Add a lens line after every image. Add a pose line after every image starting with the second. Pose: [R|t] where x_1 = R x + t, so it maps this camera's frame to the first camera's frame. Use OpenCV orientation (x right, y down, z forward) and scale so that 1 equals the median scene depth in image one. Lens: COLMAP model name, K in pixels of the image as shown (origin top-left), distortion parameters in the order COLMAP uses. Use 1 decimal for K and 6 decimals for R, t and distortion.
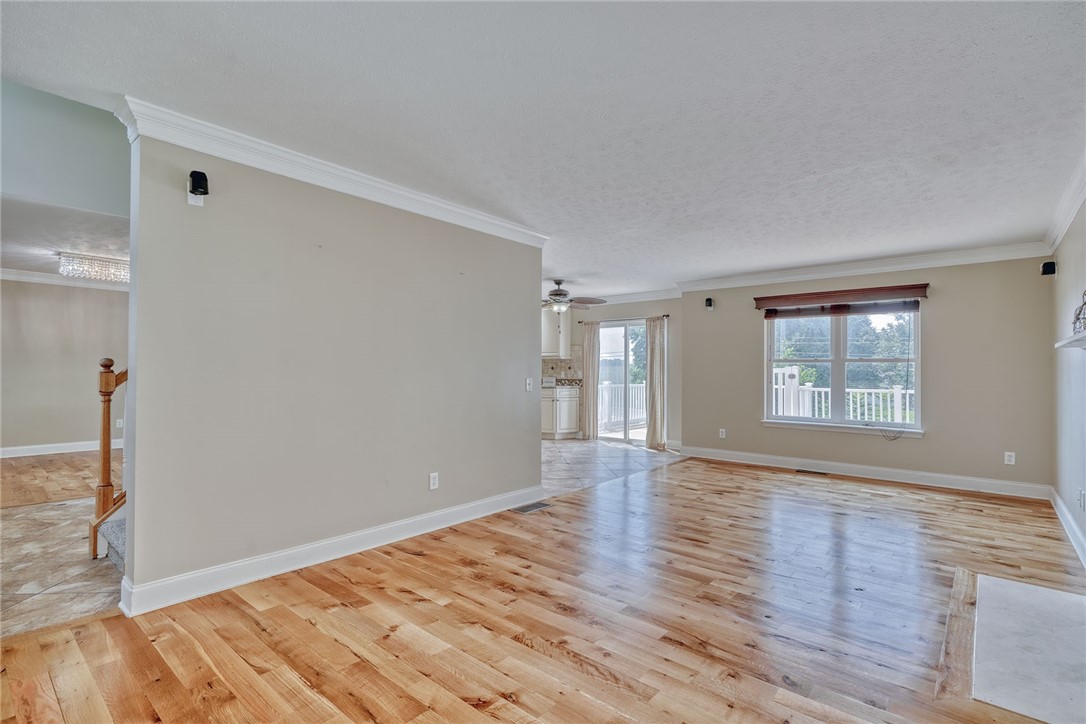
lens RADIAL K [[514.6, 0, 540.6], [0, 514.6, 362.9], [0, 0, 1]] dist [-0.002298, 0.003265]
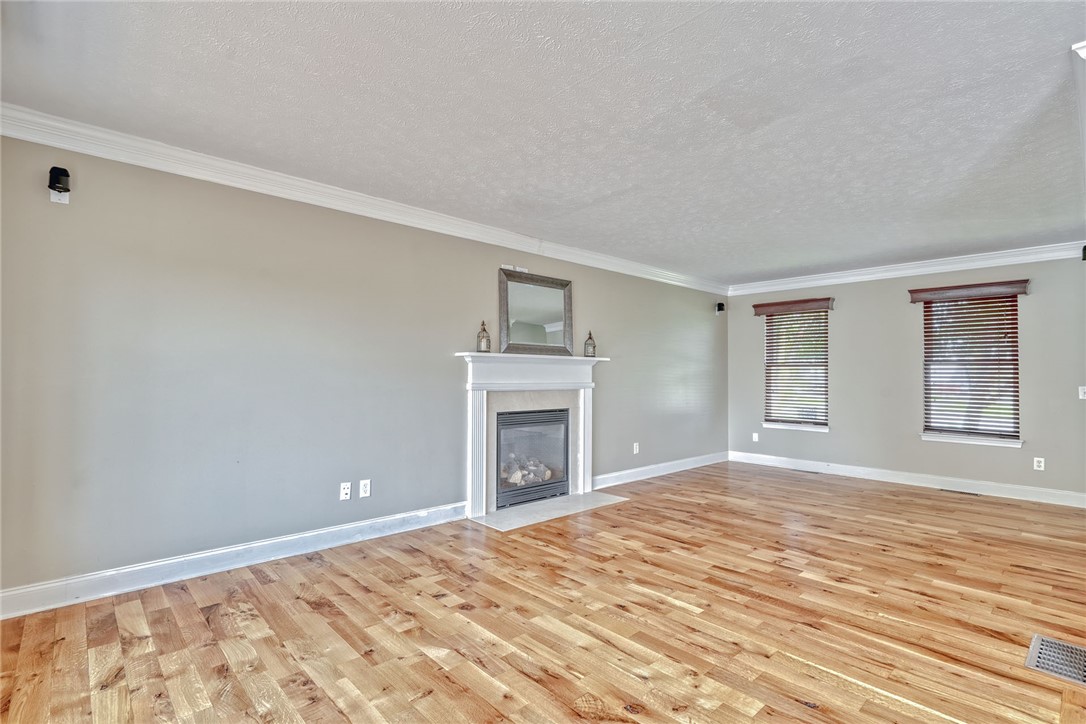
lens RADIAL K [[514.6, 0, 543.5], [0, 514.6, 363.2], [0, 0, 1]] dist [-0.002298, 0.003265]
pose [[-0.994177, -0.013455, 0.106914, 0.226413], [-0.017850, 0.999030, -0.040255, 0.016010], [-0.106268, -0.041929, -0.993453, 0.825451]]
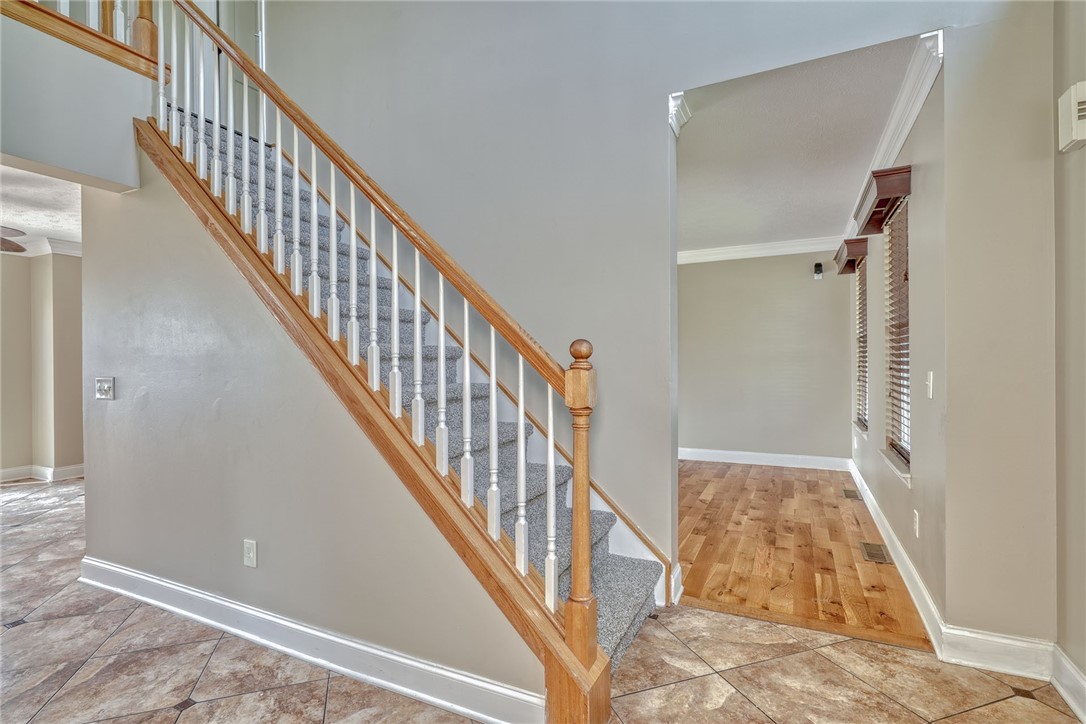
lens RADIAL K [[514.6, 0, 544.2], [0, 514.6, 365.2], [0, 0, 1]] dist [-0.002298, 0.003265]
pose [[-0.260468, -0.009657, 0.965434, -0.520153], [-0.009836, 0.999925, 0.007348, 0.005049], [-0.965432, -0.007582, -0.260544, 0.461867]]
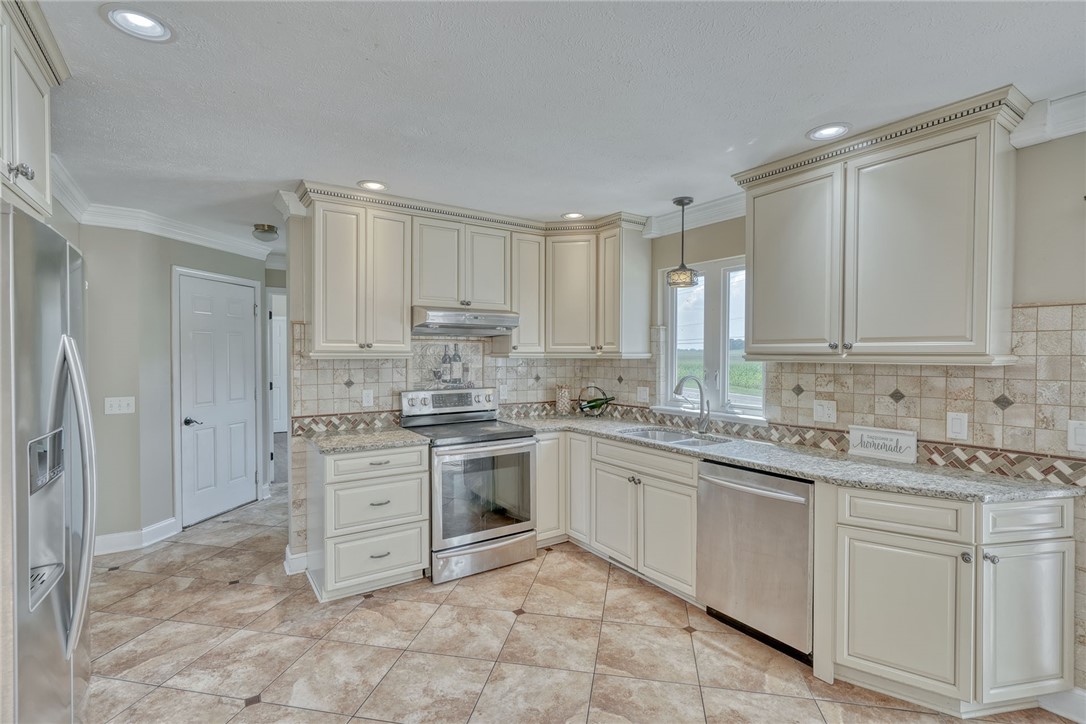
lens RADIAL K [[514.6, 0, 539.4], [0, 514.6, 361.7], [0, 0, 1]] dist [-0.002298, 0.003265]
pose [[0.965235, 0.000210, -0.261382, -0.099111], [0.008168, 0.999487, 0.030967, -0.019975], [0.261254, -0.032026, 0.964739, 0.785285]]
